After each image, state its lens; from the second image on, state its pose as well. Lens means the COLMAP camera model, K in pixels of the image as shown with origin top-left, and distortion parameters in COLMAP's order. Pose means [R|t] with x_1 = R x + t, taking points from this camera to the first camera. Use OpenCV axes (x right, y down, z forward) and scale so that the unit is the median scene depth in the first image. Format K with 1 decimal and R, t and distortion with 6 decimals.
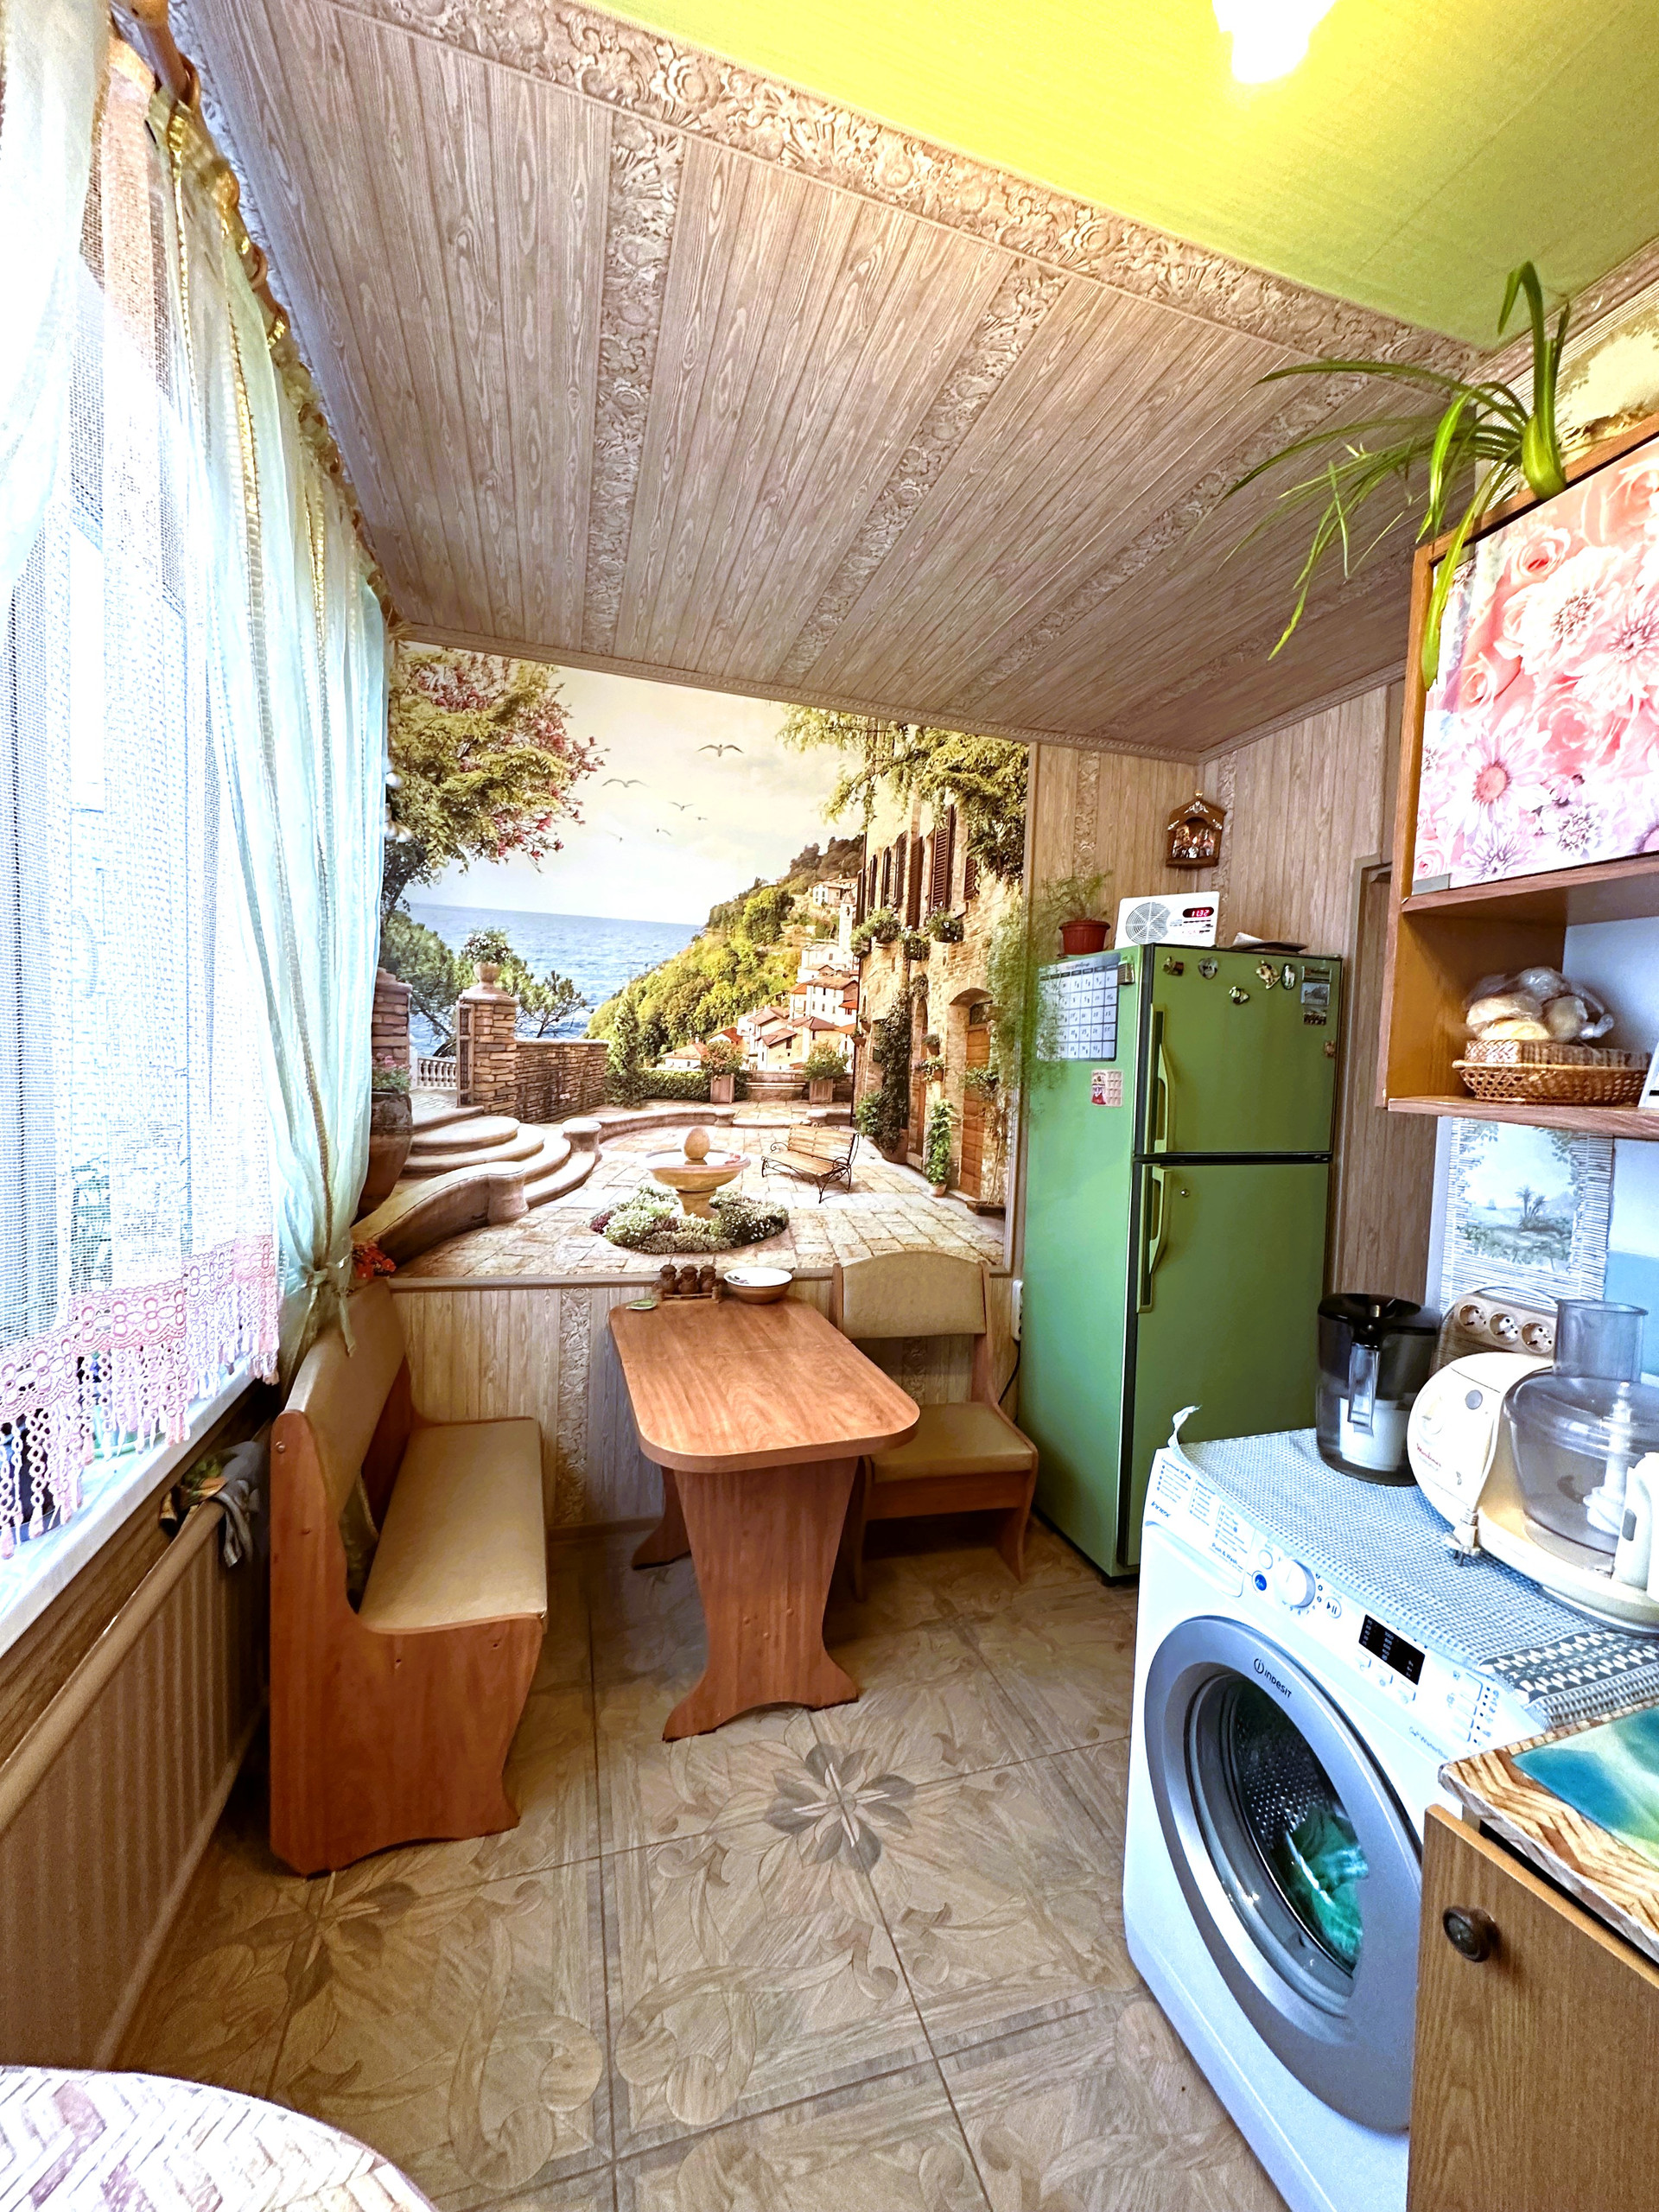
lens RADIAL K [[880.3, 0, 832.8], [0, 880.3, 1110.3], [0, 0, 1]] dist [0.001528, 0.000046]
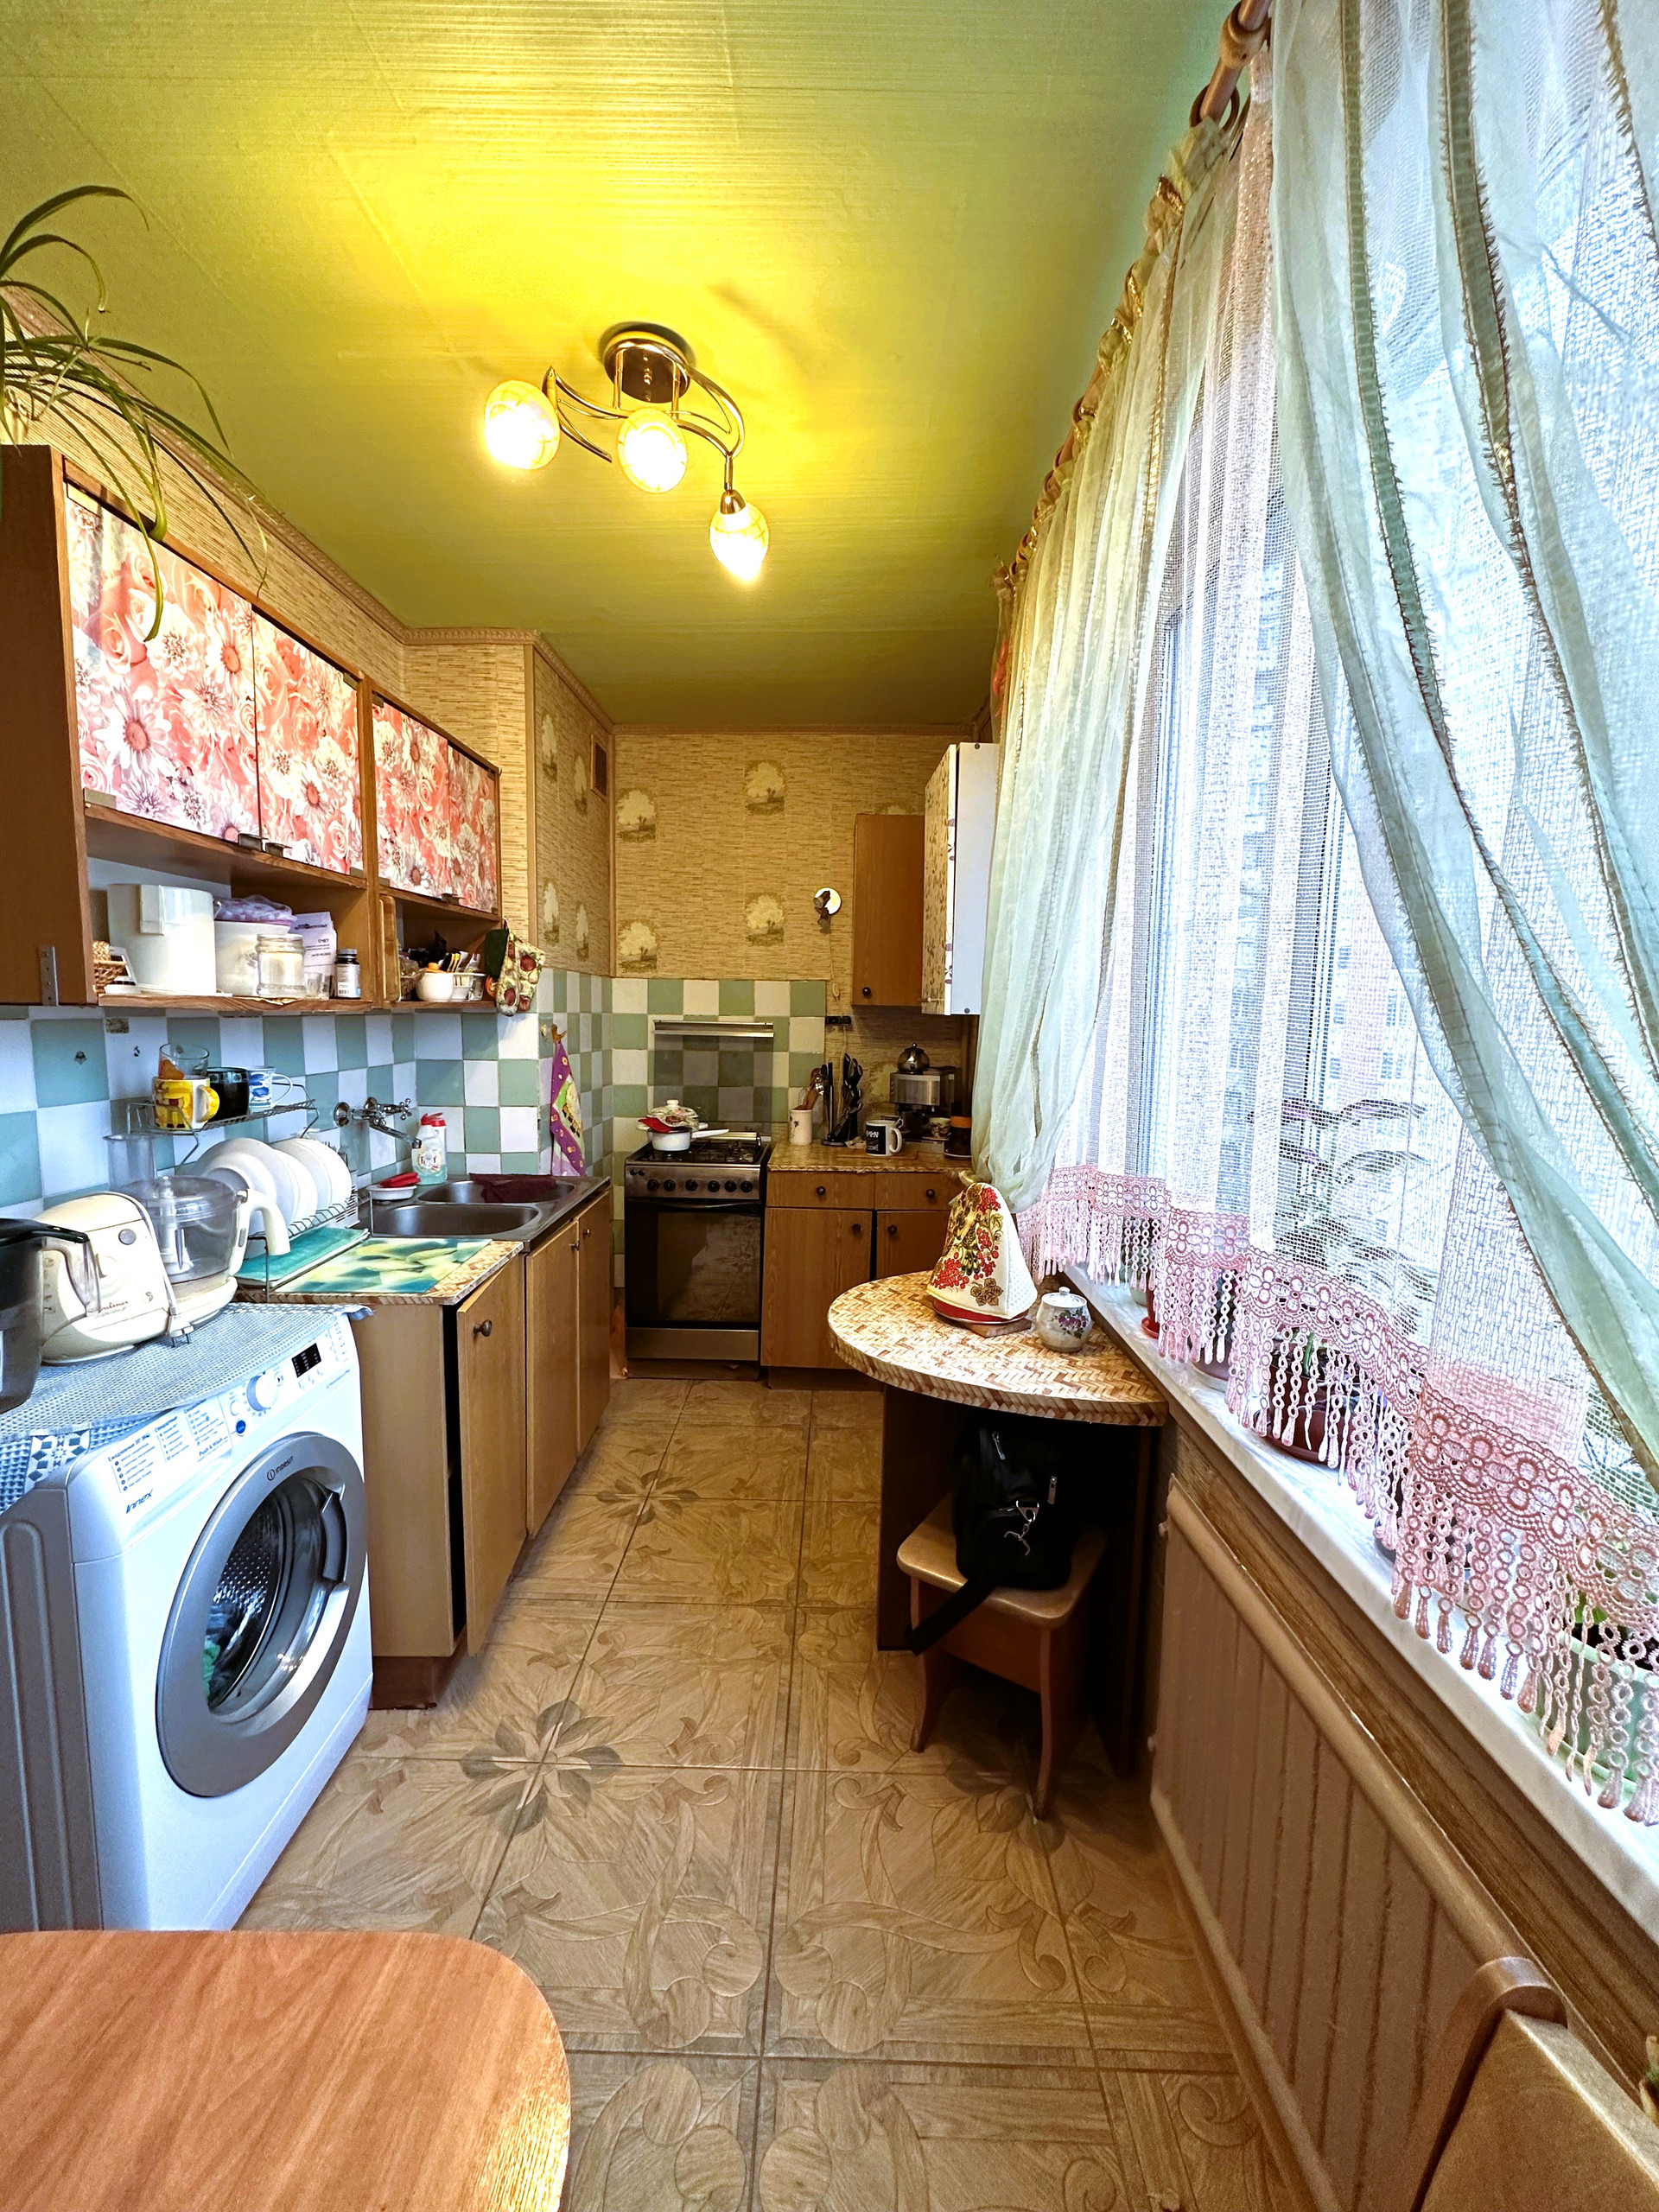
lens RADIAL K [[880.3, 0, 829.5], [0, 880.3, 1106.2], [0, 0, 1]] dist [0.001528, 0.000046]
pose [[-0.950669, -0.078944, 0.299993, -0.633621], [-0.027477, 0.984704, 0.172056, -0.101822], [-0.308987, 0.155326, -0.938297, 2.054625]]
